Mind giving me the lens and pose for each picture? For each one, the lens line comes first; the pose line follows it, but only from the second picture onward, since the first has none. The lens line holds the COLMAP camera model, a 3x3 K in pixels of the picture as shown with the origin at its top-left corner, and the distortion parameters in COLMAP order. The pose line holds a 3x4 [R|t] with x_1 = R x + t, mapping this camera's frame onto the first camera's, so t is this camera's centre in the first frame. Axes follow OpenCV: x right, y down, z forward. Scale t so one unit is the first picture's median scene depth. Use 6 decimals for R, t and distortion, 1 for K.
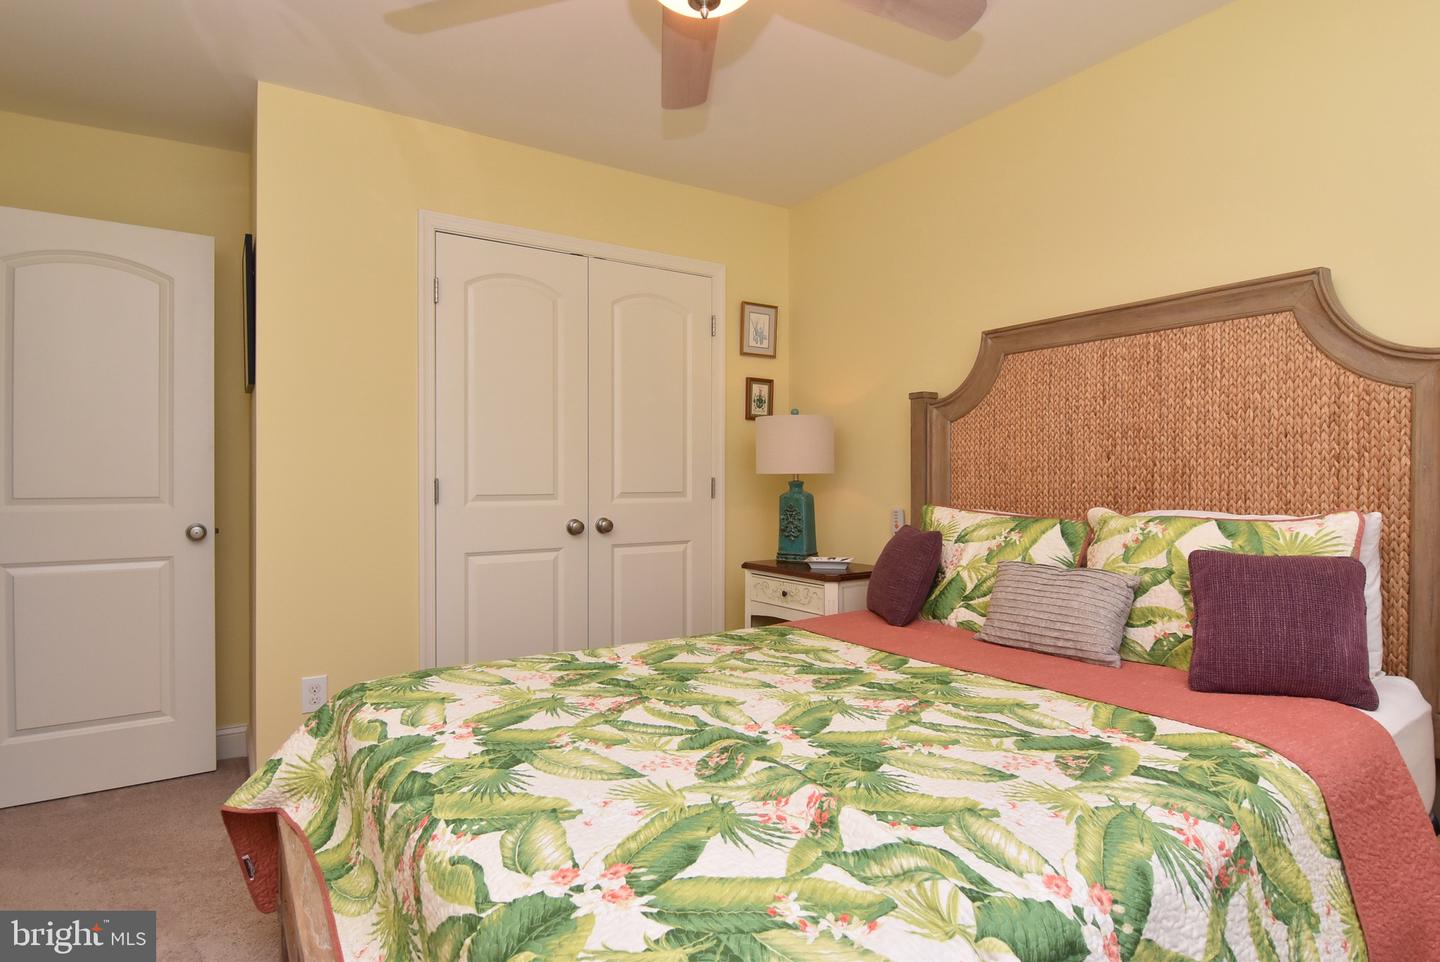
lens RADIAL K [[761.2, 0, 724.0], [0, 761.2, 483.3], [0, 0, 1]] dist [-0.001499, -0.013284]
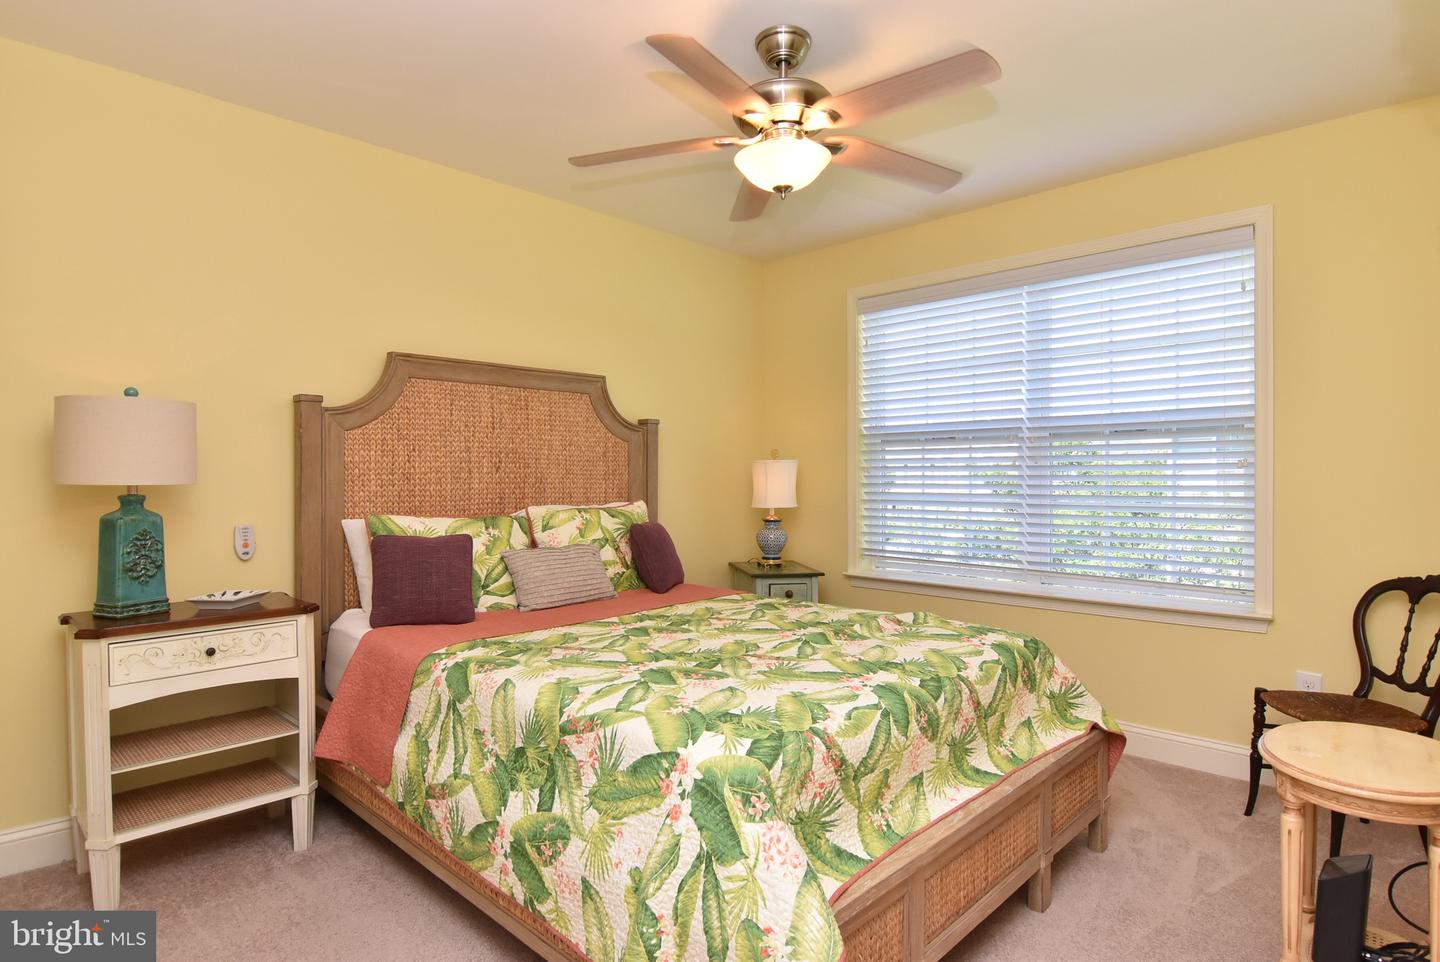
lens RADIAL K [[761.2, 0, 723.8], [0, 761.2, 479.1], [0, 0, 1]] dist [-0.001499, -0.013284]
pose [[-0.209573, -0.003525, 0.977787, -1.036313], [0.008457, 0.999950, 0.005418, -0.025813], [-0.977756, 0.009405, -0.209533, 0.970972]]
